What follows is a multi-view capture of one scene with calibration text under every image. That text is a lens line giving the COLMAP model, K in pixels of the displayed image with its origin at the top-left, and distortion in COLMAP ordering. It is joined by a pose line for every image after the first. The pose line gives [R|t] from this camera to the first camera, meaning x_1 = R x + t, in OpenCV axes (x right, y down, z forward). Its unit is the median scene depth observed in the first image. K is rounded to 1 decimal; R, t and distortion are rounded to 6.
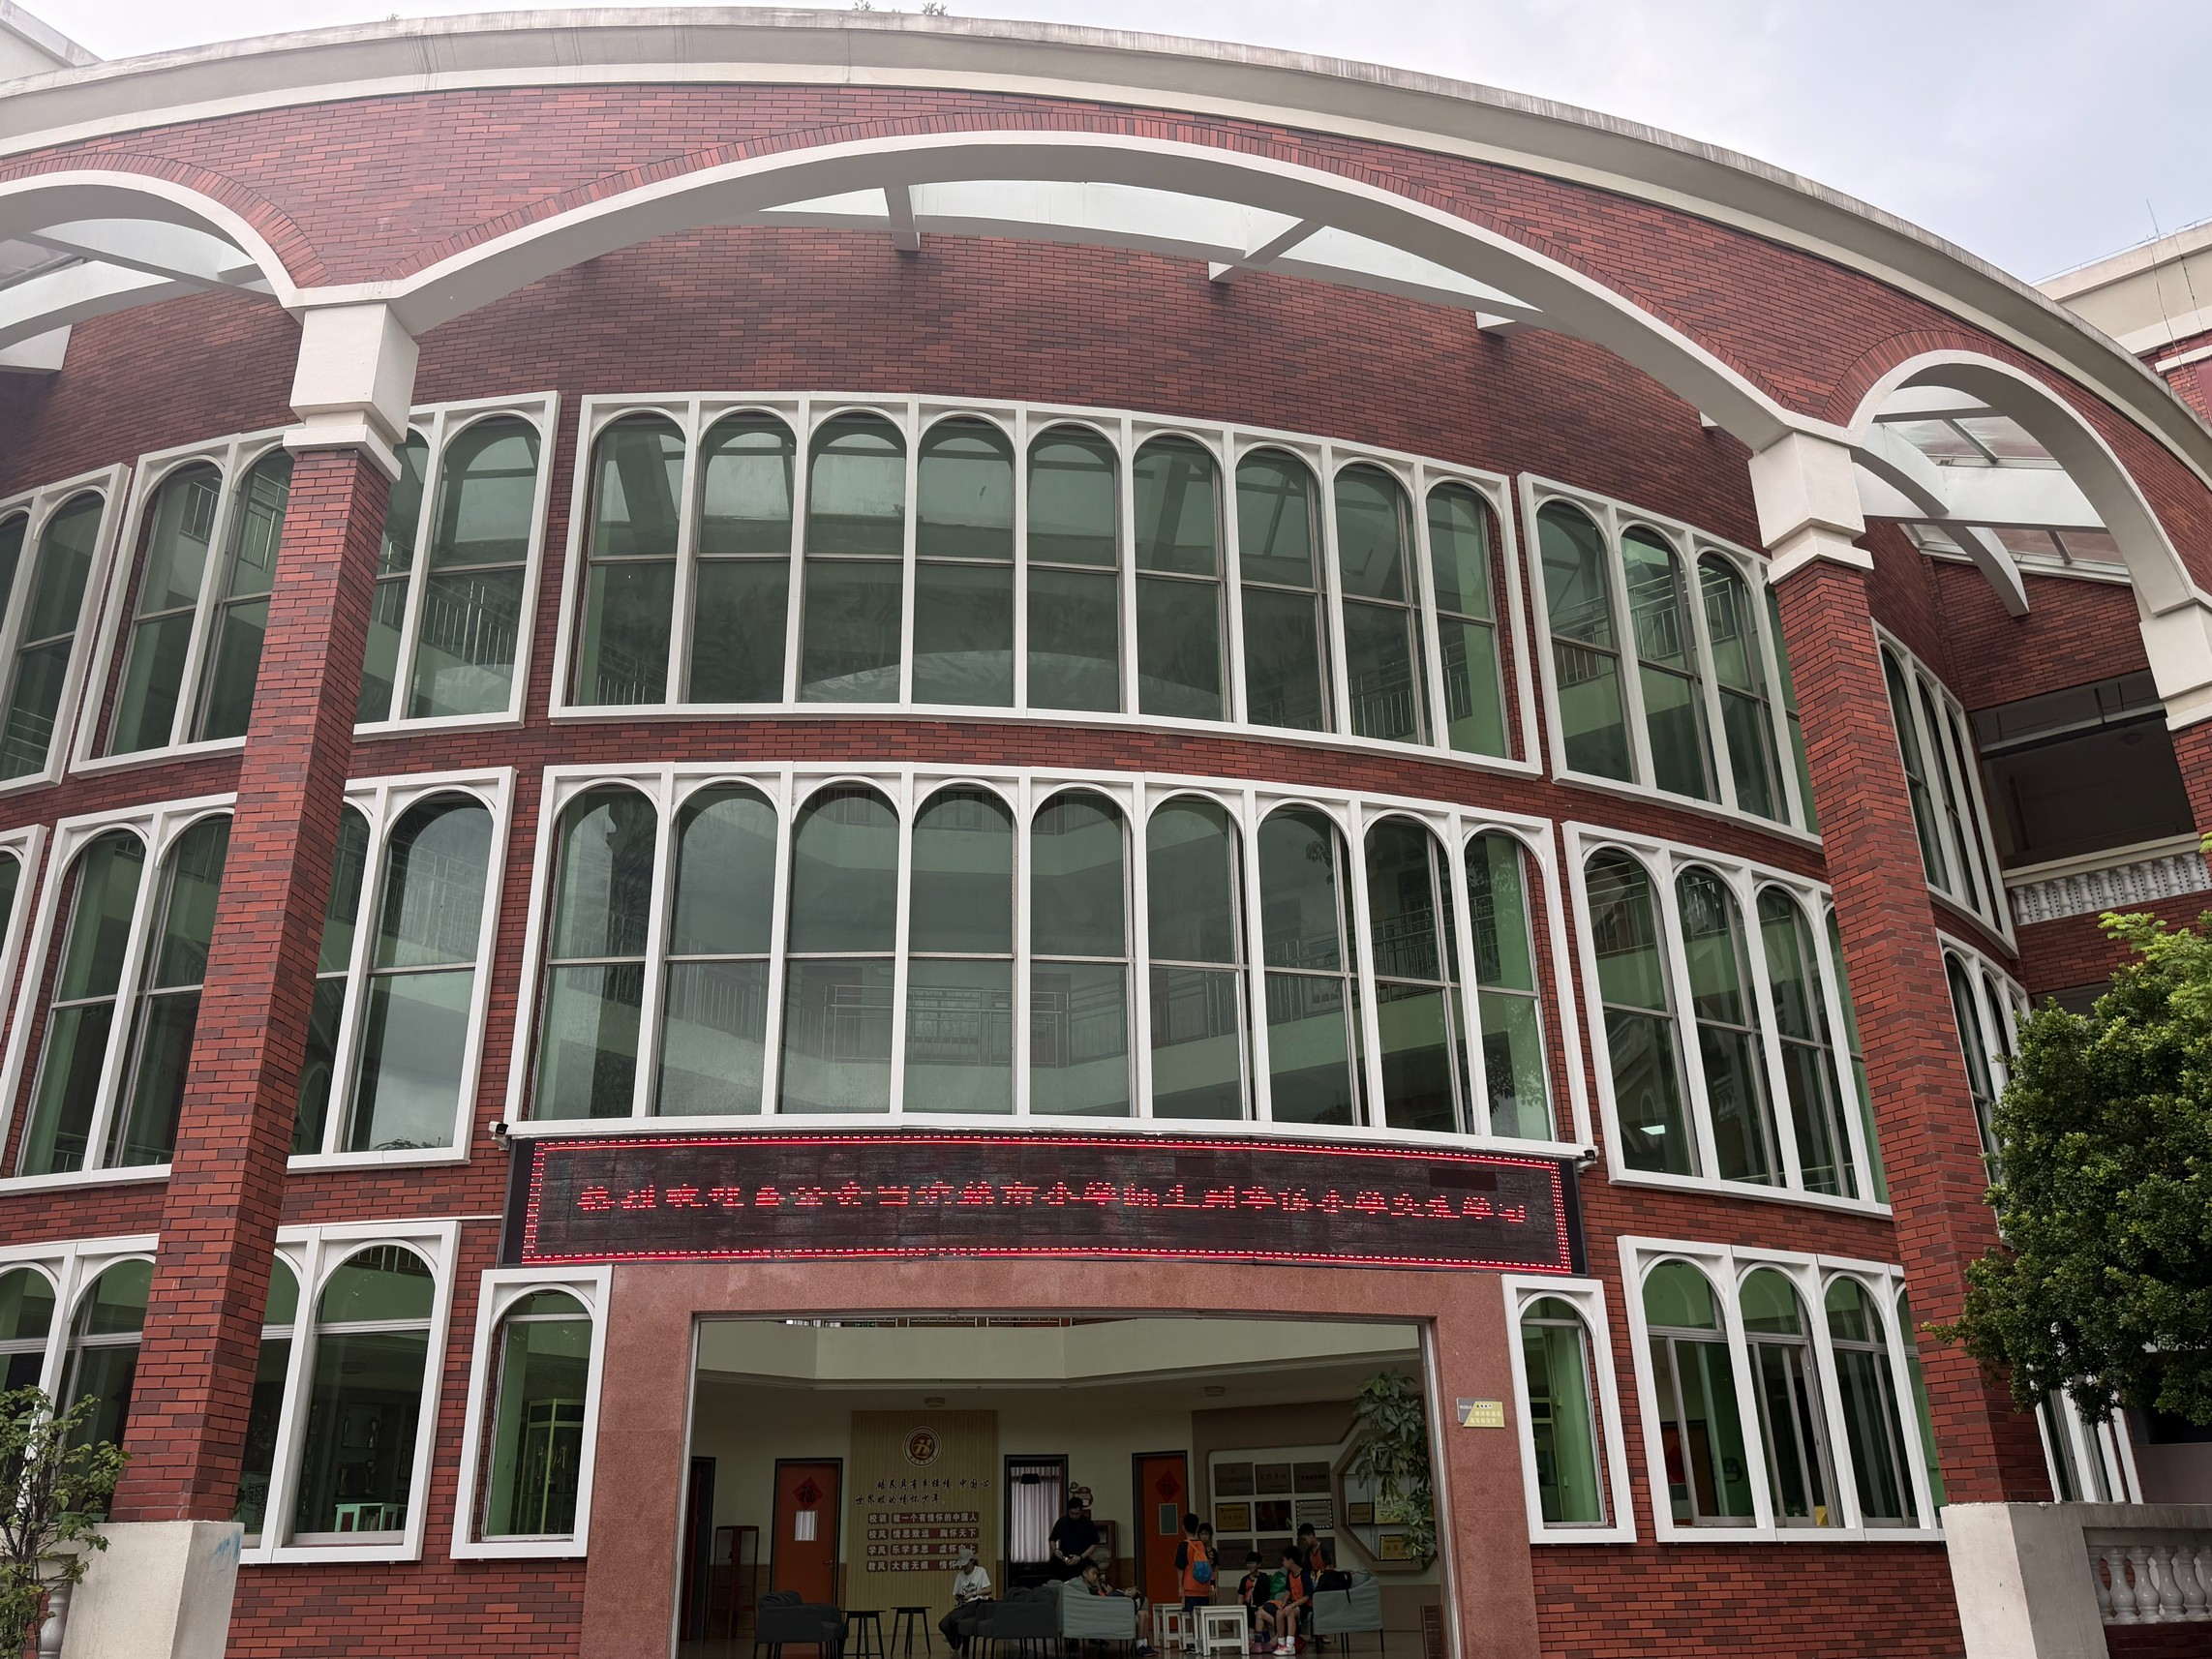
lens RADIAL K [[1817.0, 0, 1070.7], [0, 1817.0, 826.3], [0, 0, 1]] dist [0.059115, -0.090834]
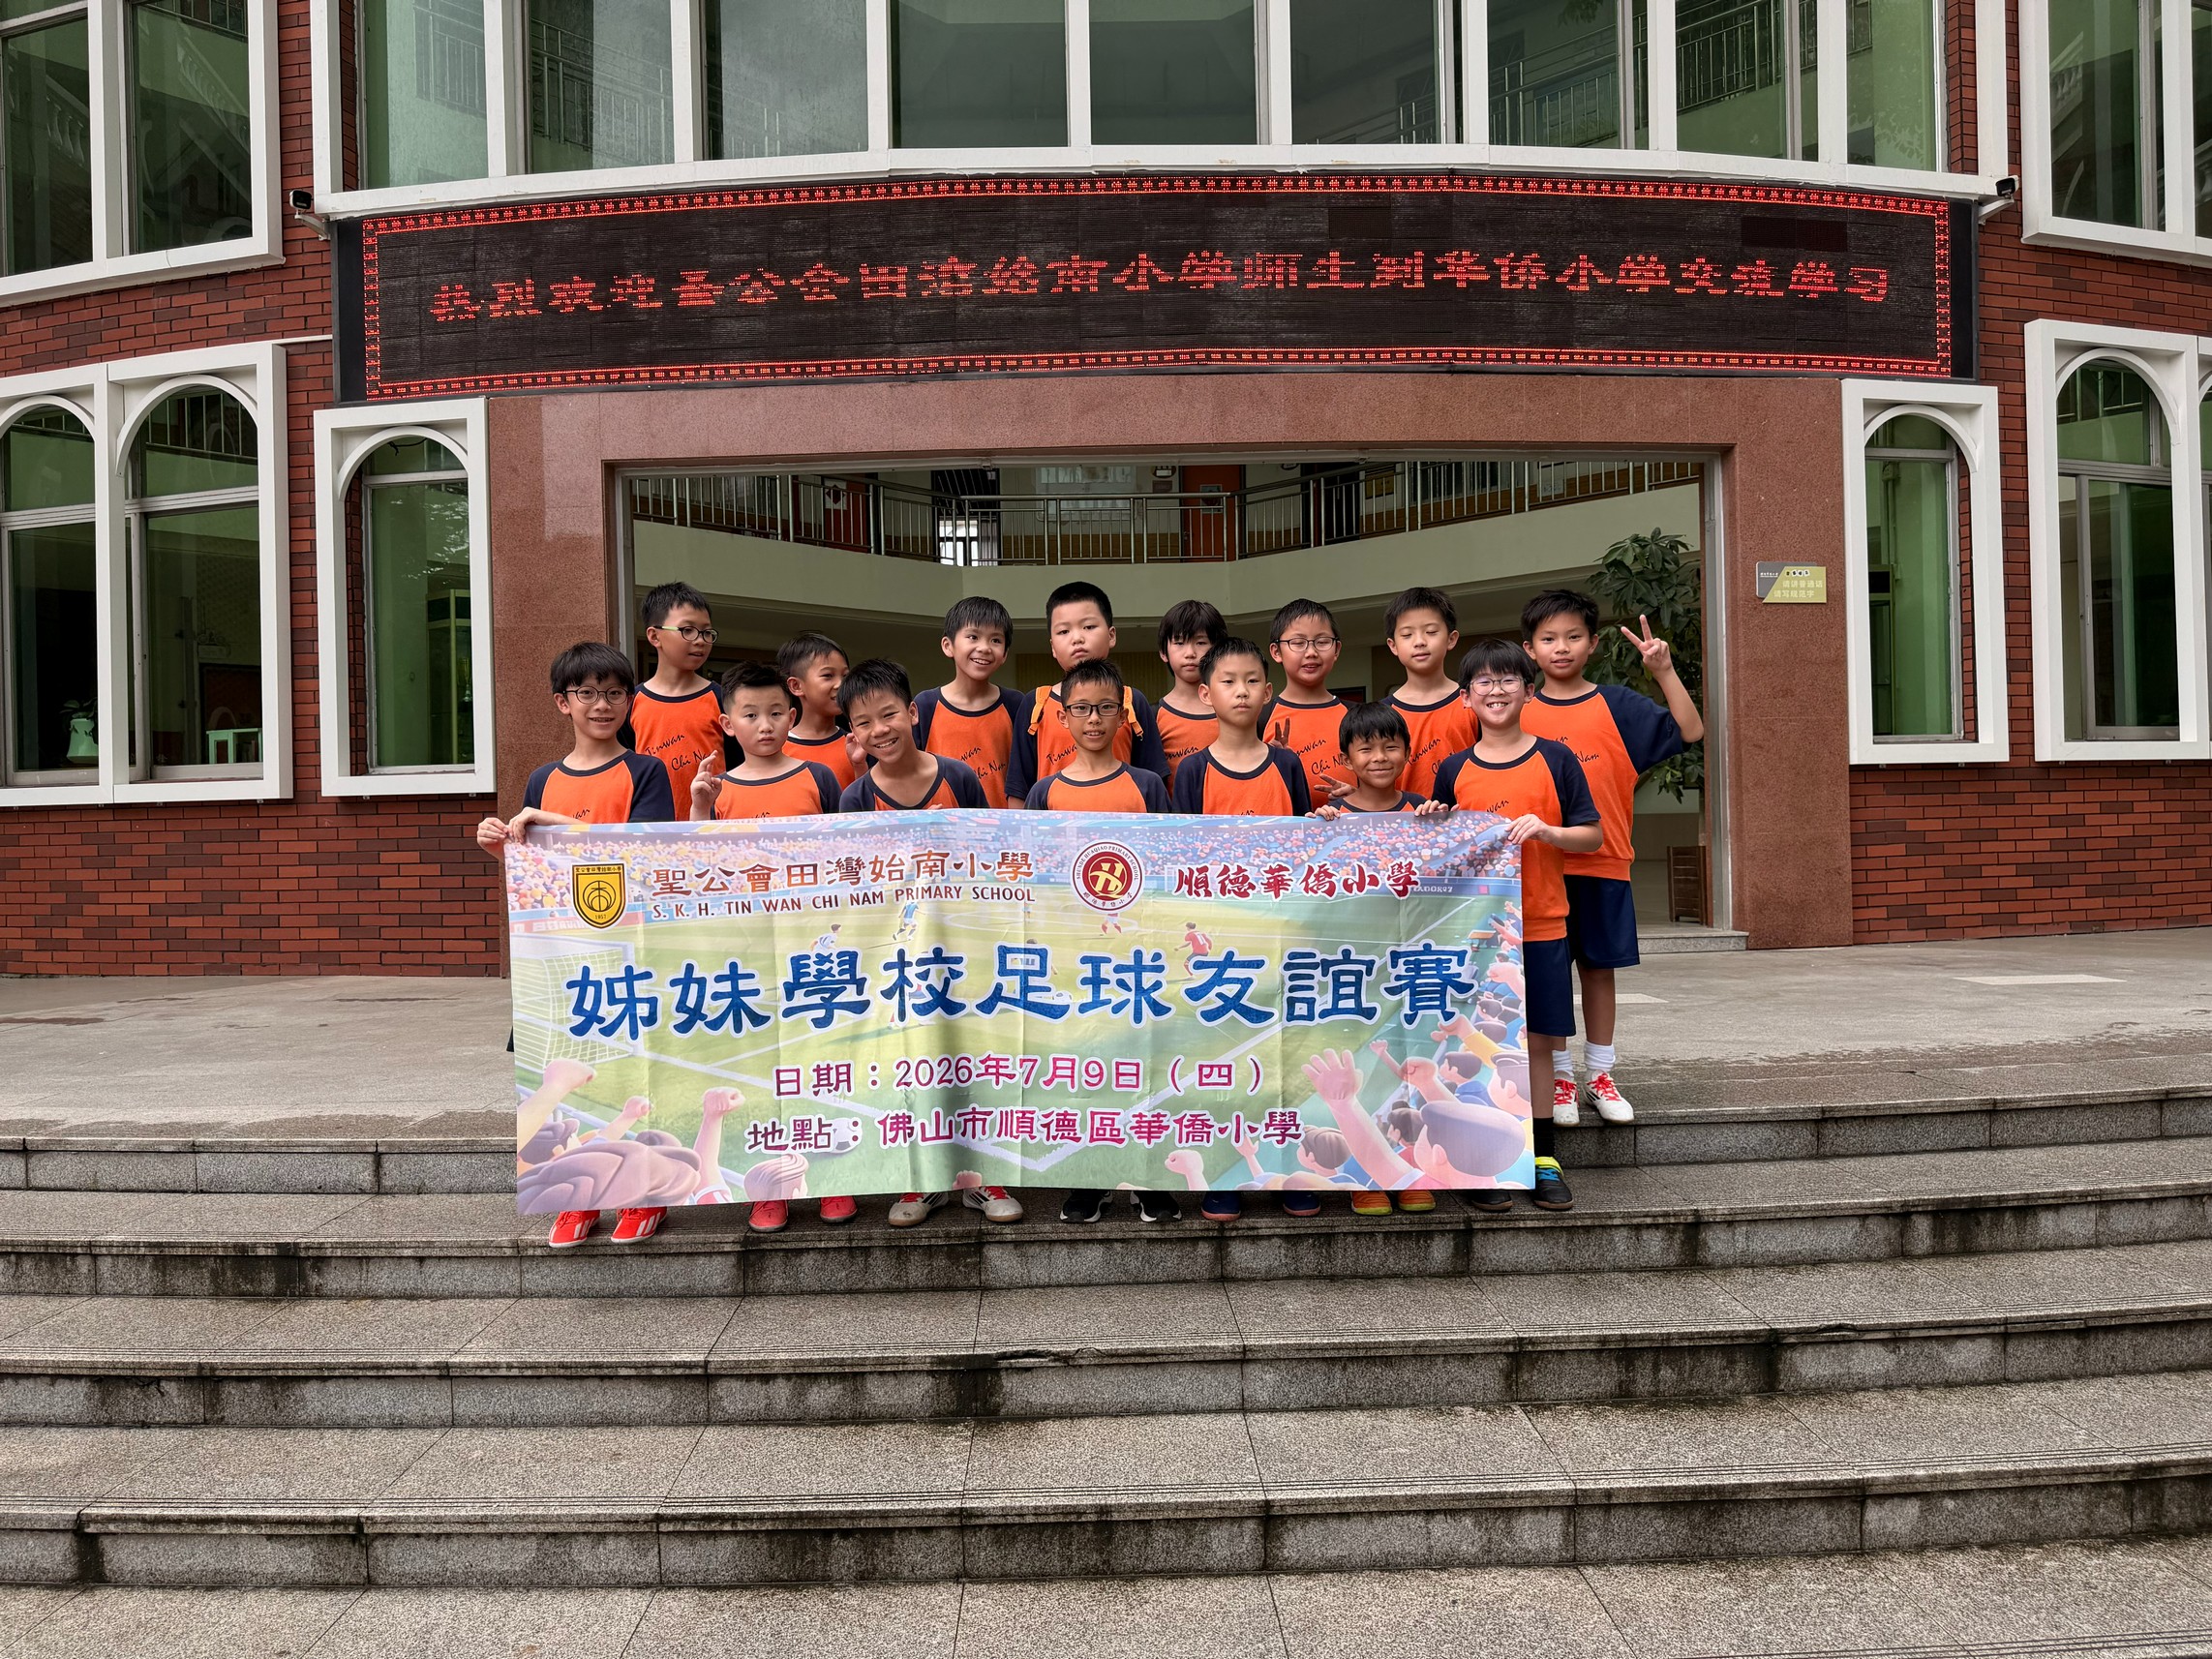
lens RADIAL K [[1558.6, 0, 1091.8], [0, 1558.6, 820.5], [0, 0, 1]] dist [0.022405, -0.025696]
pose [[0.991971, -0.005351, -0.126351, 0.043630], [0.053801, 0.922041, 0.383335, 0.168404], [0.114449, -0.387055, 0.914926, 0.417591]]
